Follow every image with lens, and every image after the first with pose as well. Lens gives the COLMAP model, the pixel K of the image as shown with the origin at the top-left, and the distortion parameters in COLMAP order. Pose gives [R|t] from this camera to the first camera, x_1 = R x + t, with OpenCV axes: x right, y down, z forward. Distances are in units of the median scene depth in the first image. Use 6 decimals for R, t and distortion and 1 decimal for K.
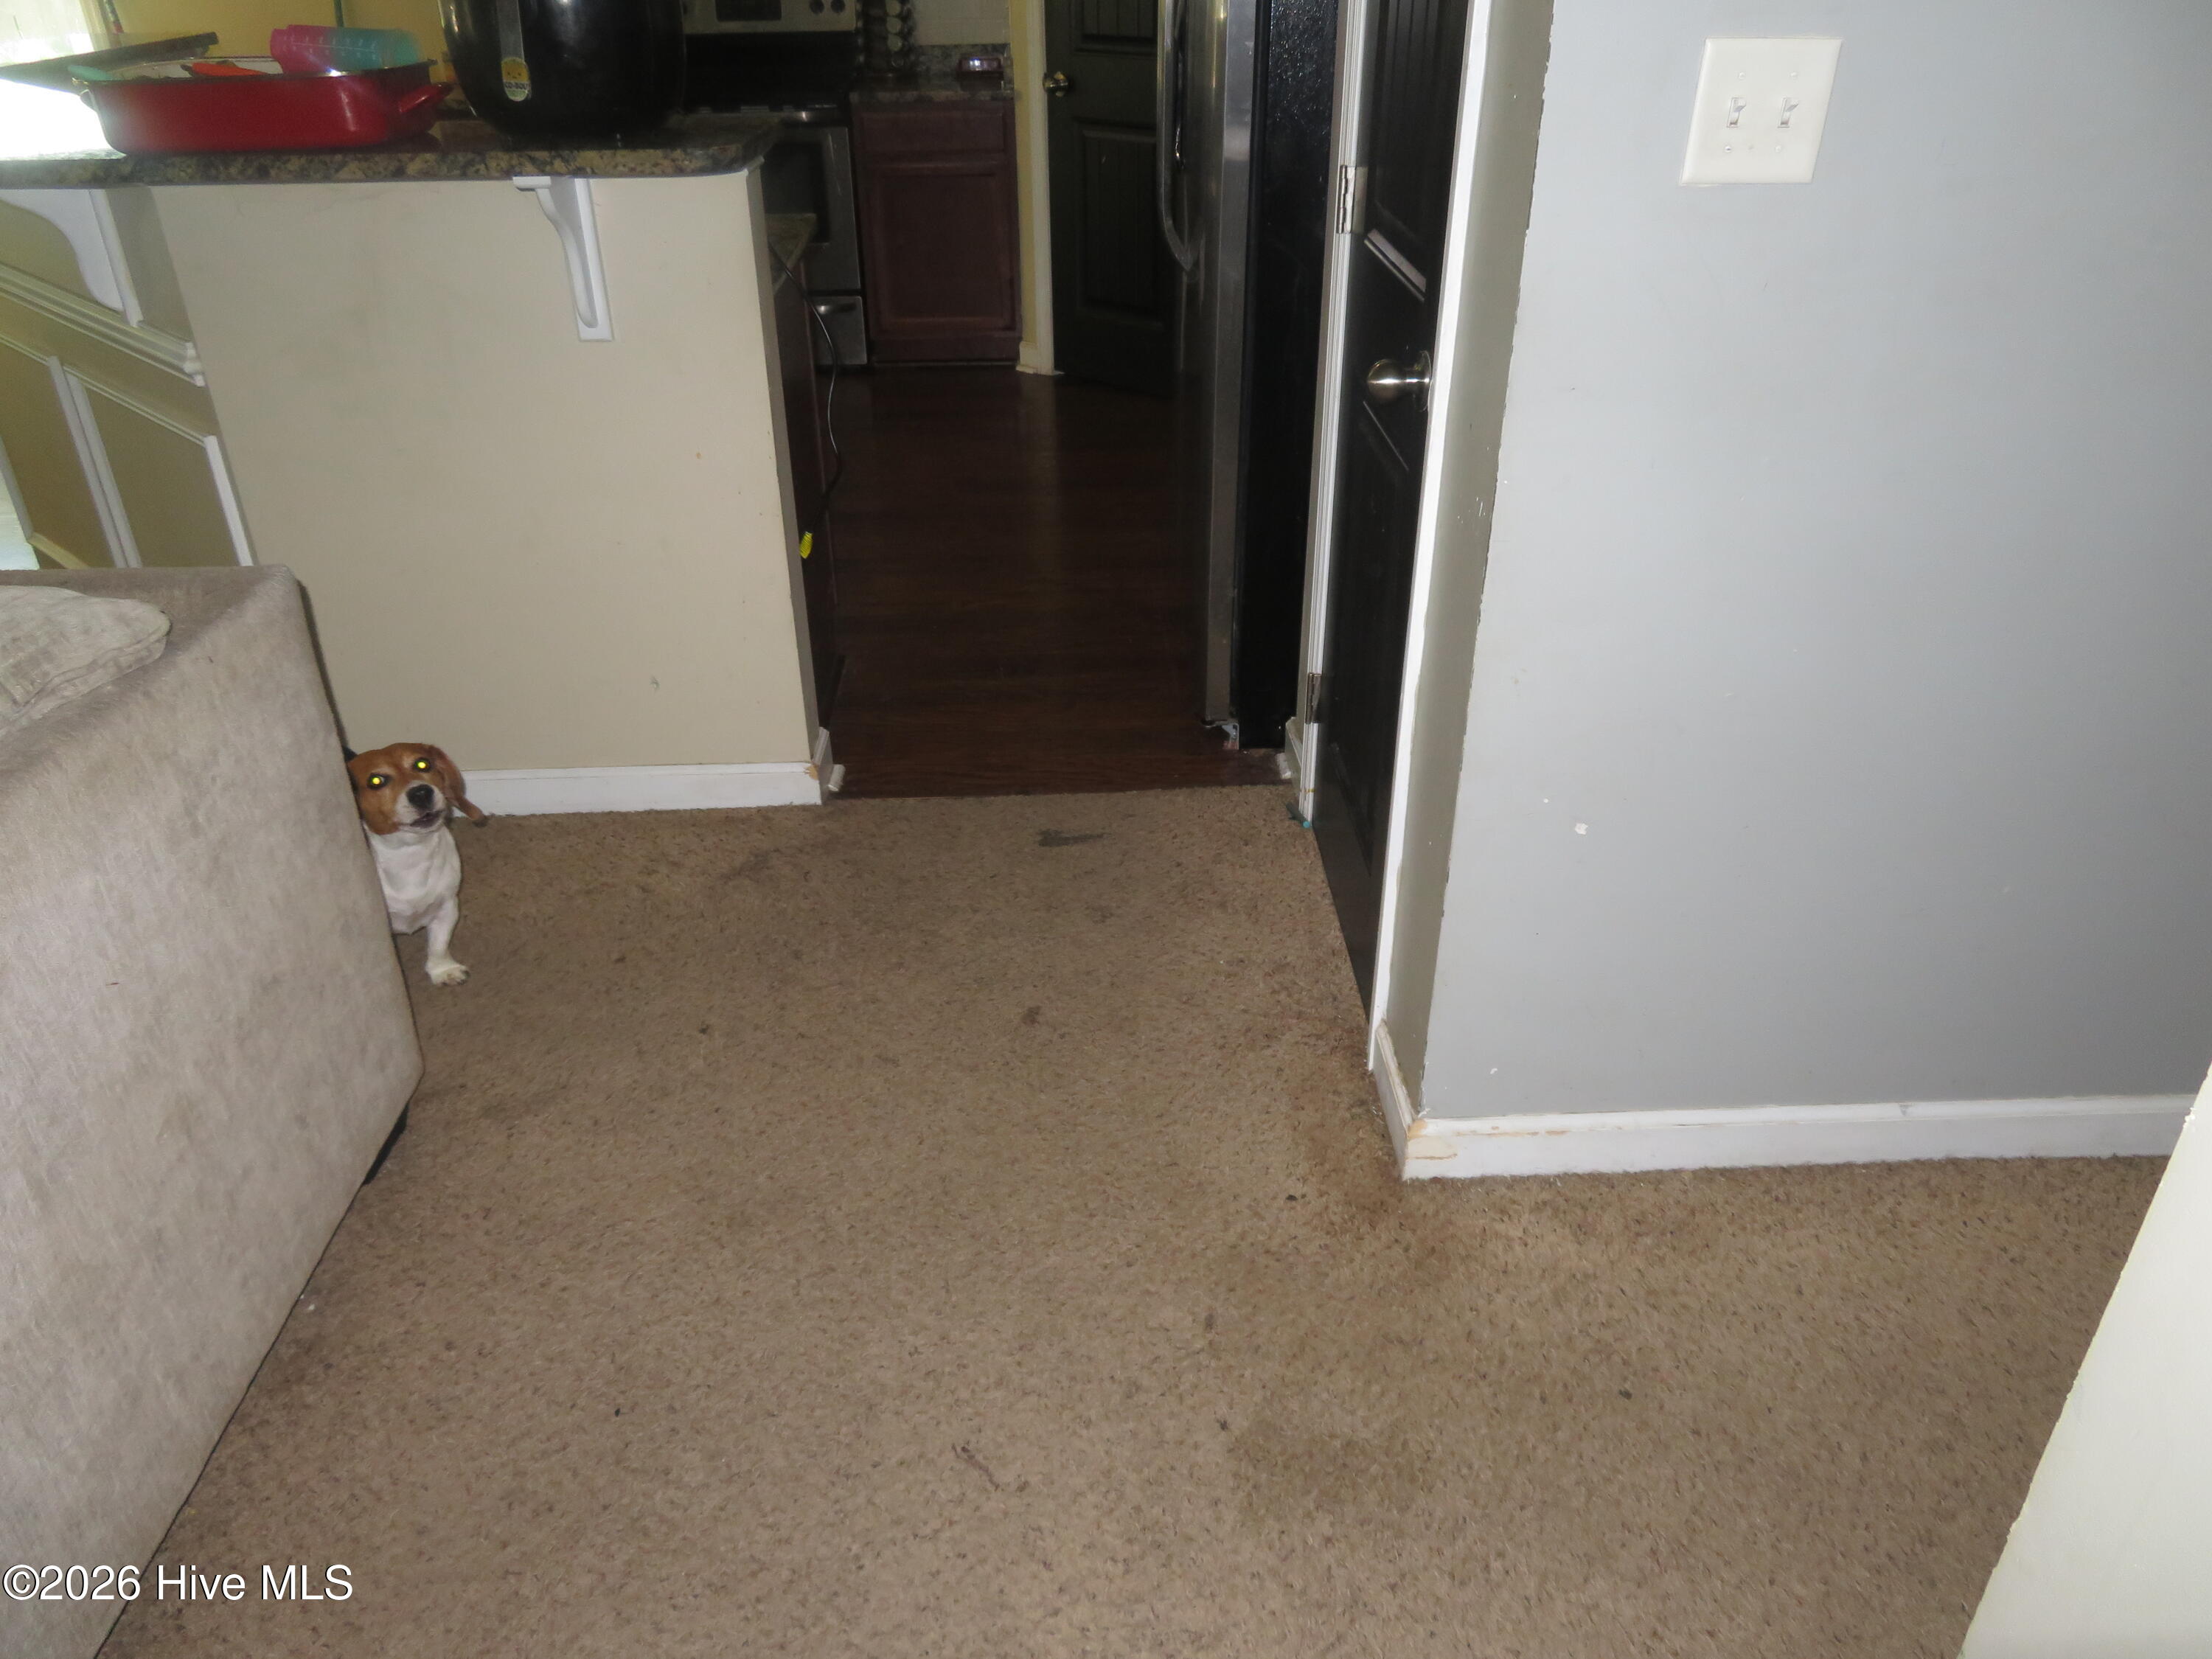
lens RADIAL K [[1612.1, 0, 1107.7], [0, 1612.1, 828.1], [0, 0, 1]] dist [0.003714, 0.005458]
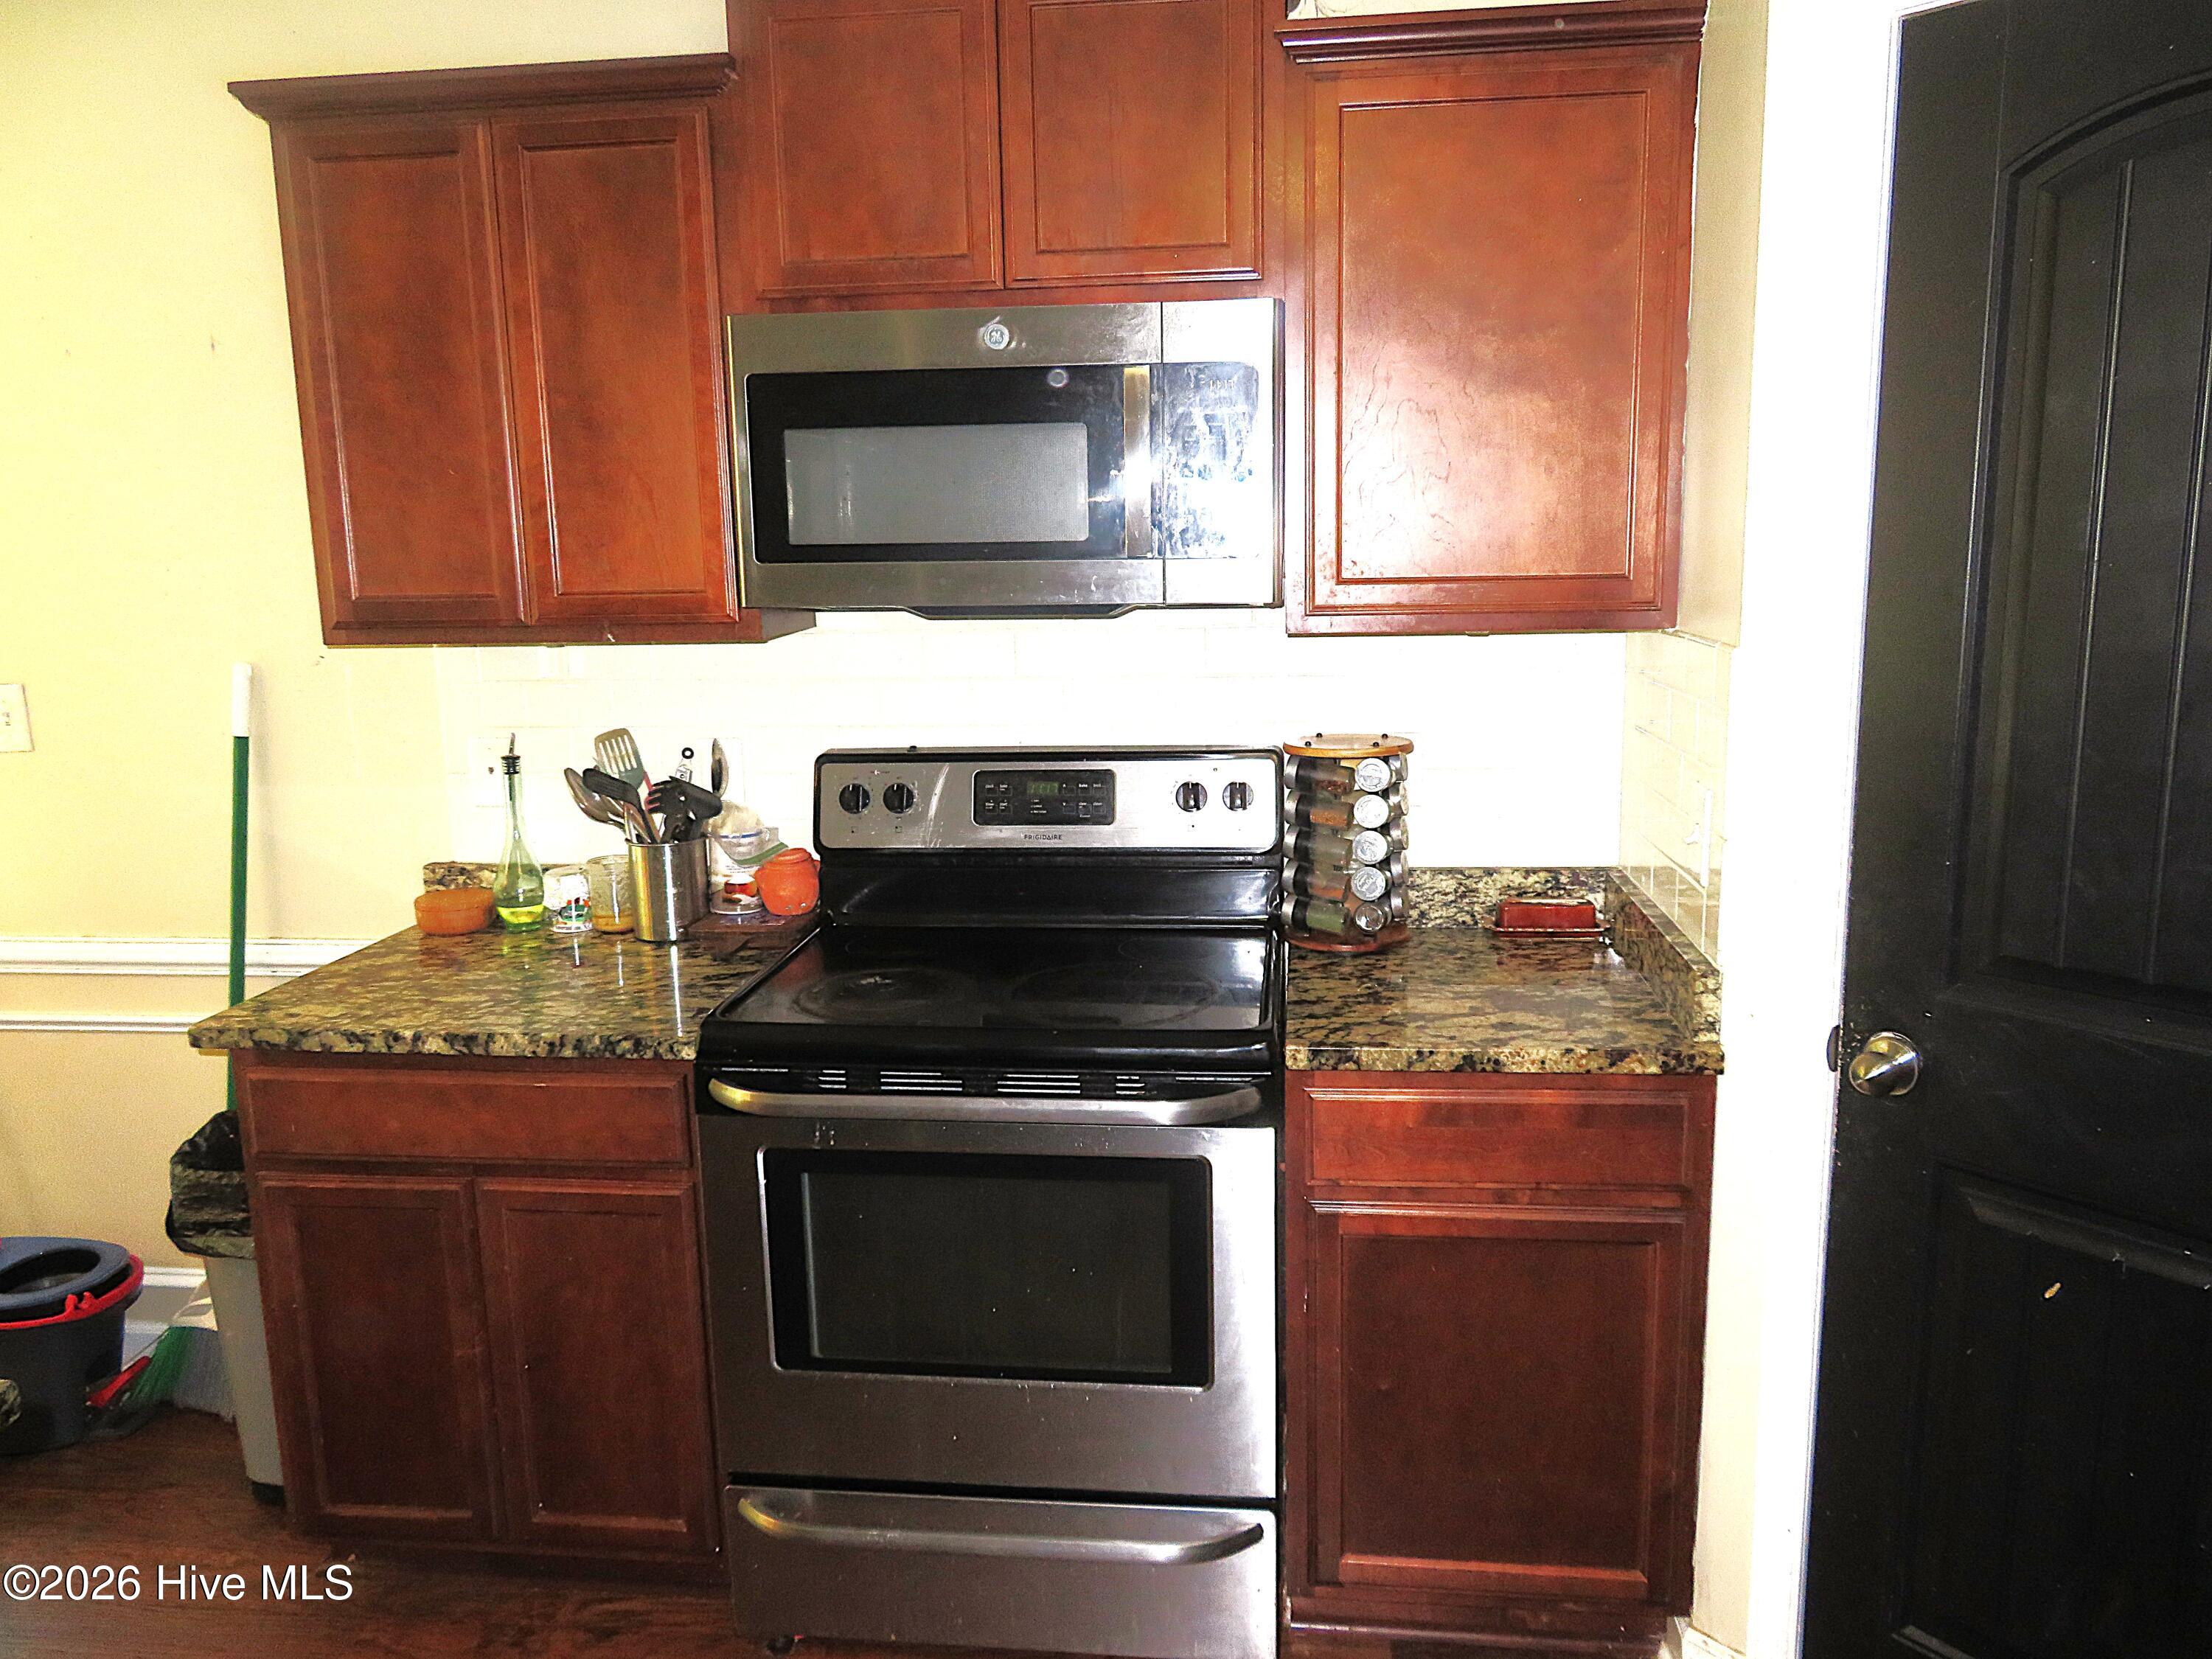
lens RADIAL K [[1612.1, 0, 1104.3], [0, 1612.1, 824.2], [0, 0, 1]] dist [0.003714, 0.005458]
pose [[0.987640, 0.015225, -0.156001, -0.134395], [-0.067022, 0.940717, -0.332505, -0.352048], [0.141690, 0.338851, 0.930110, 0.580029]]
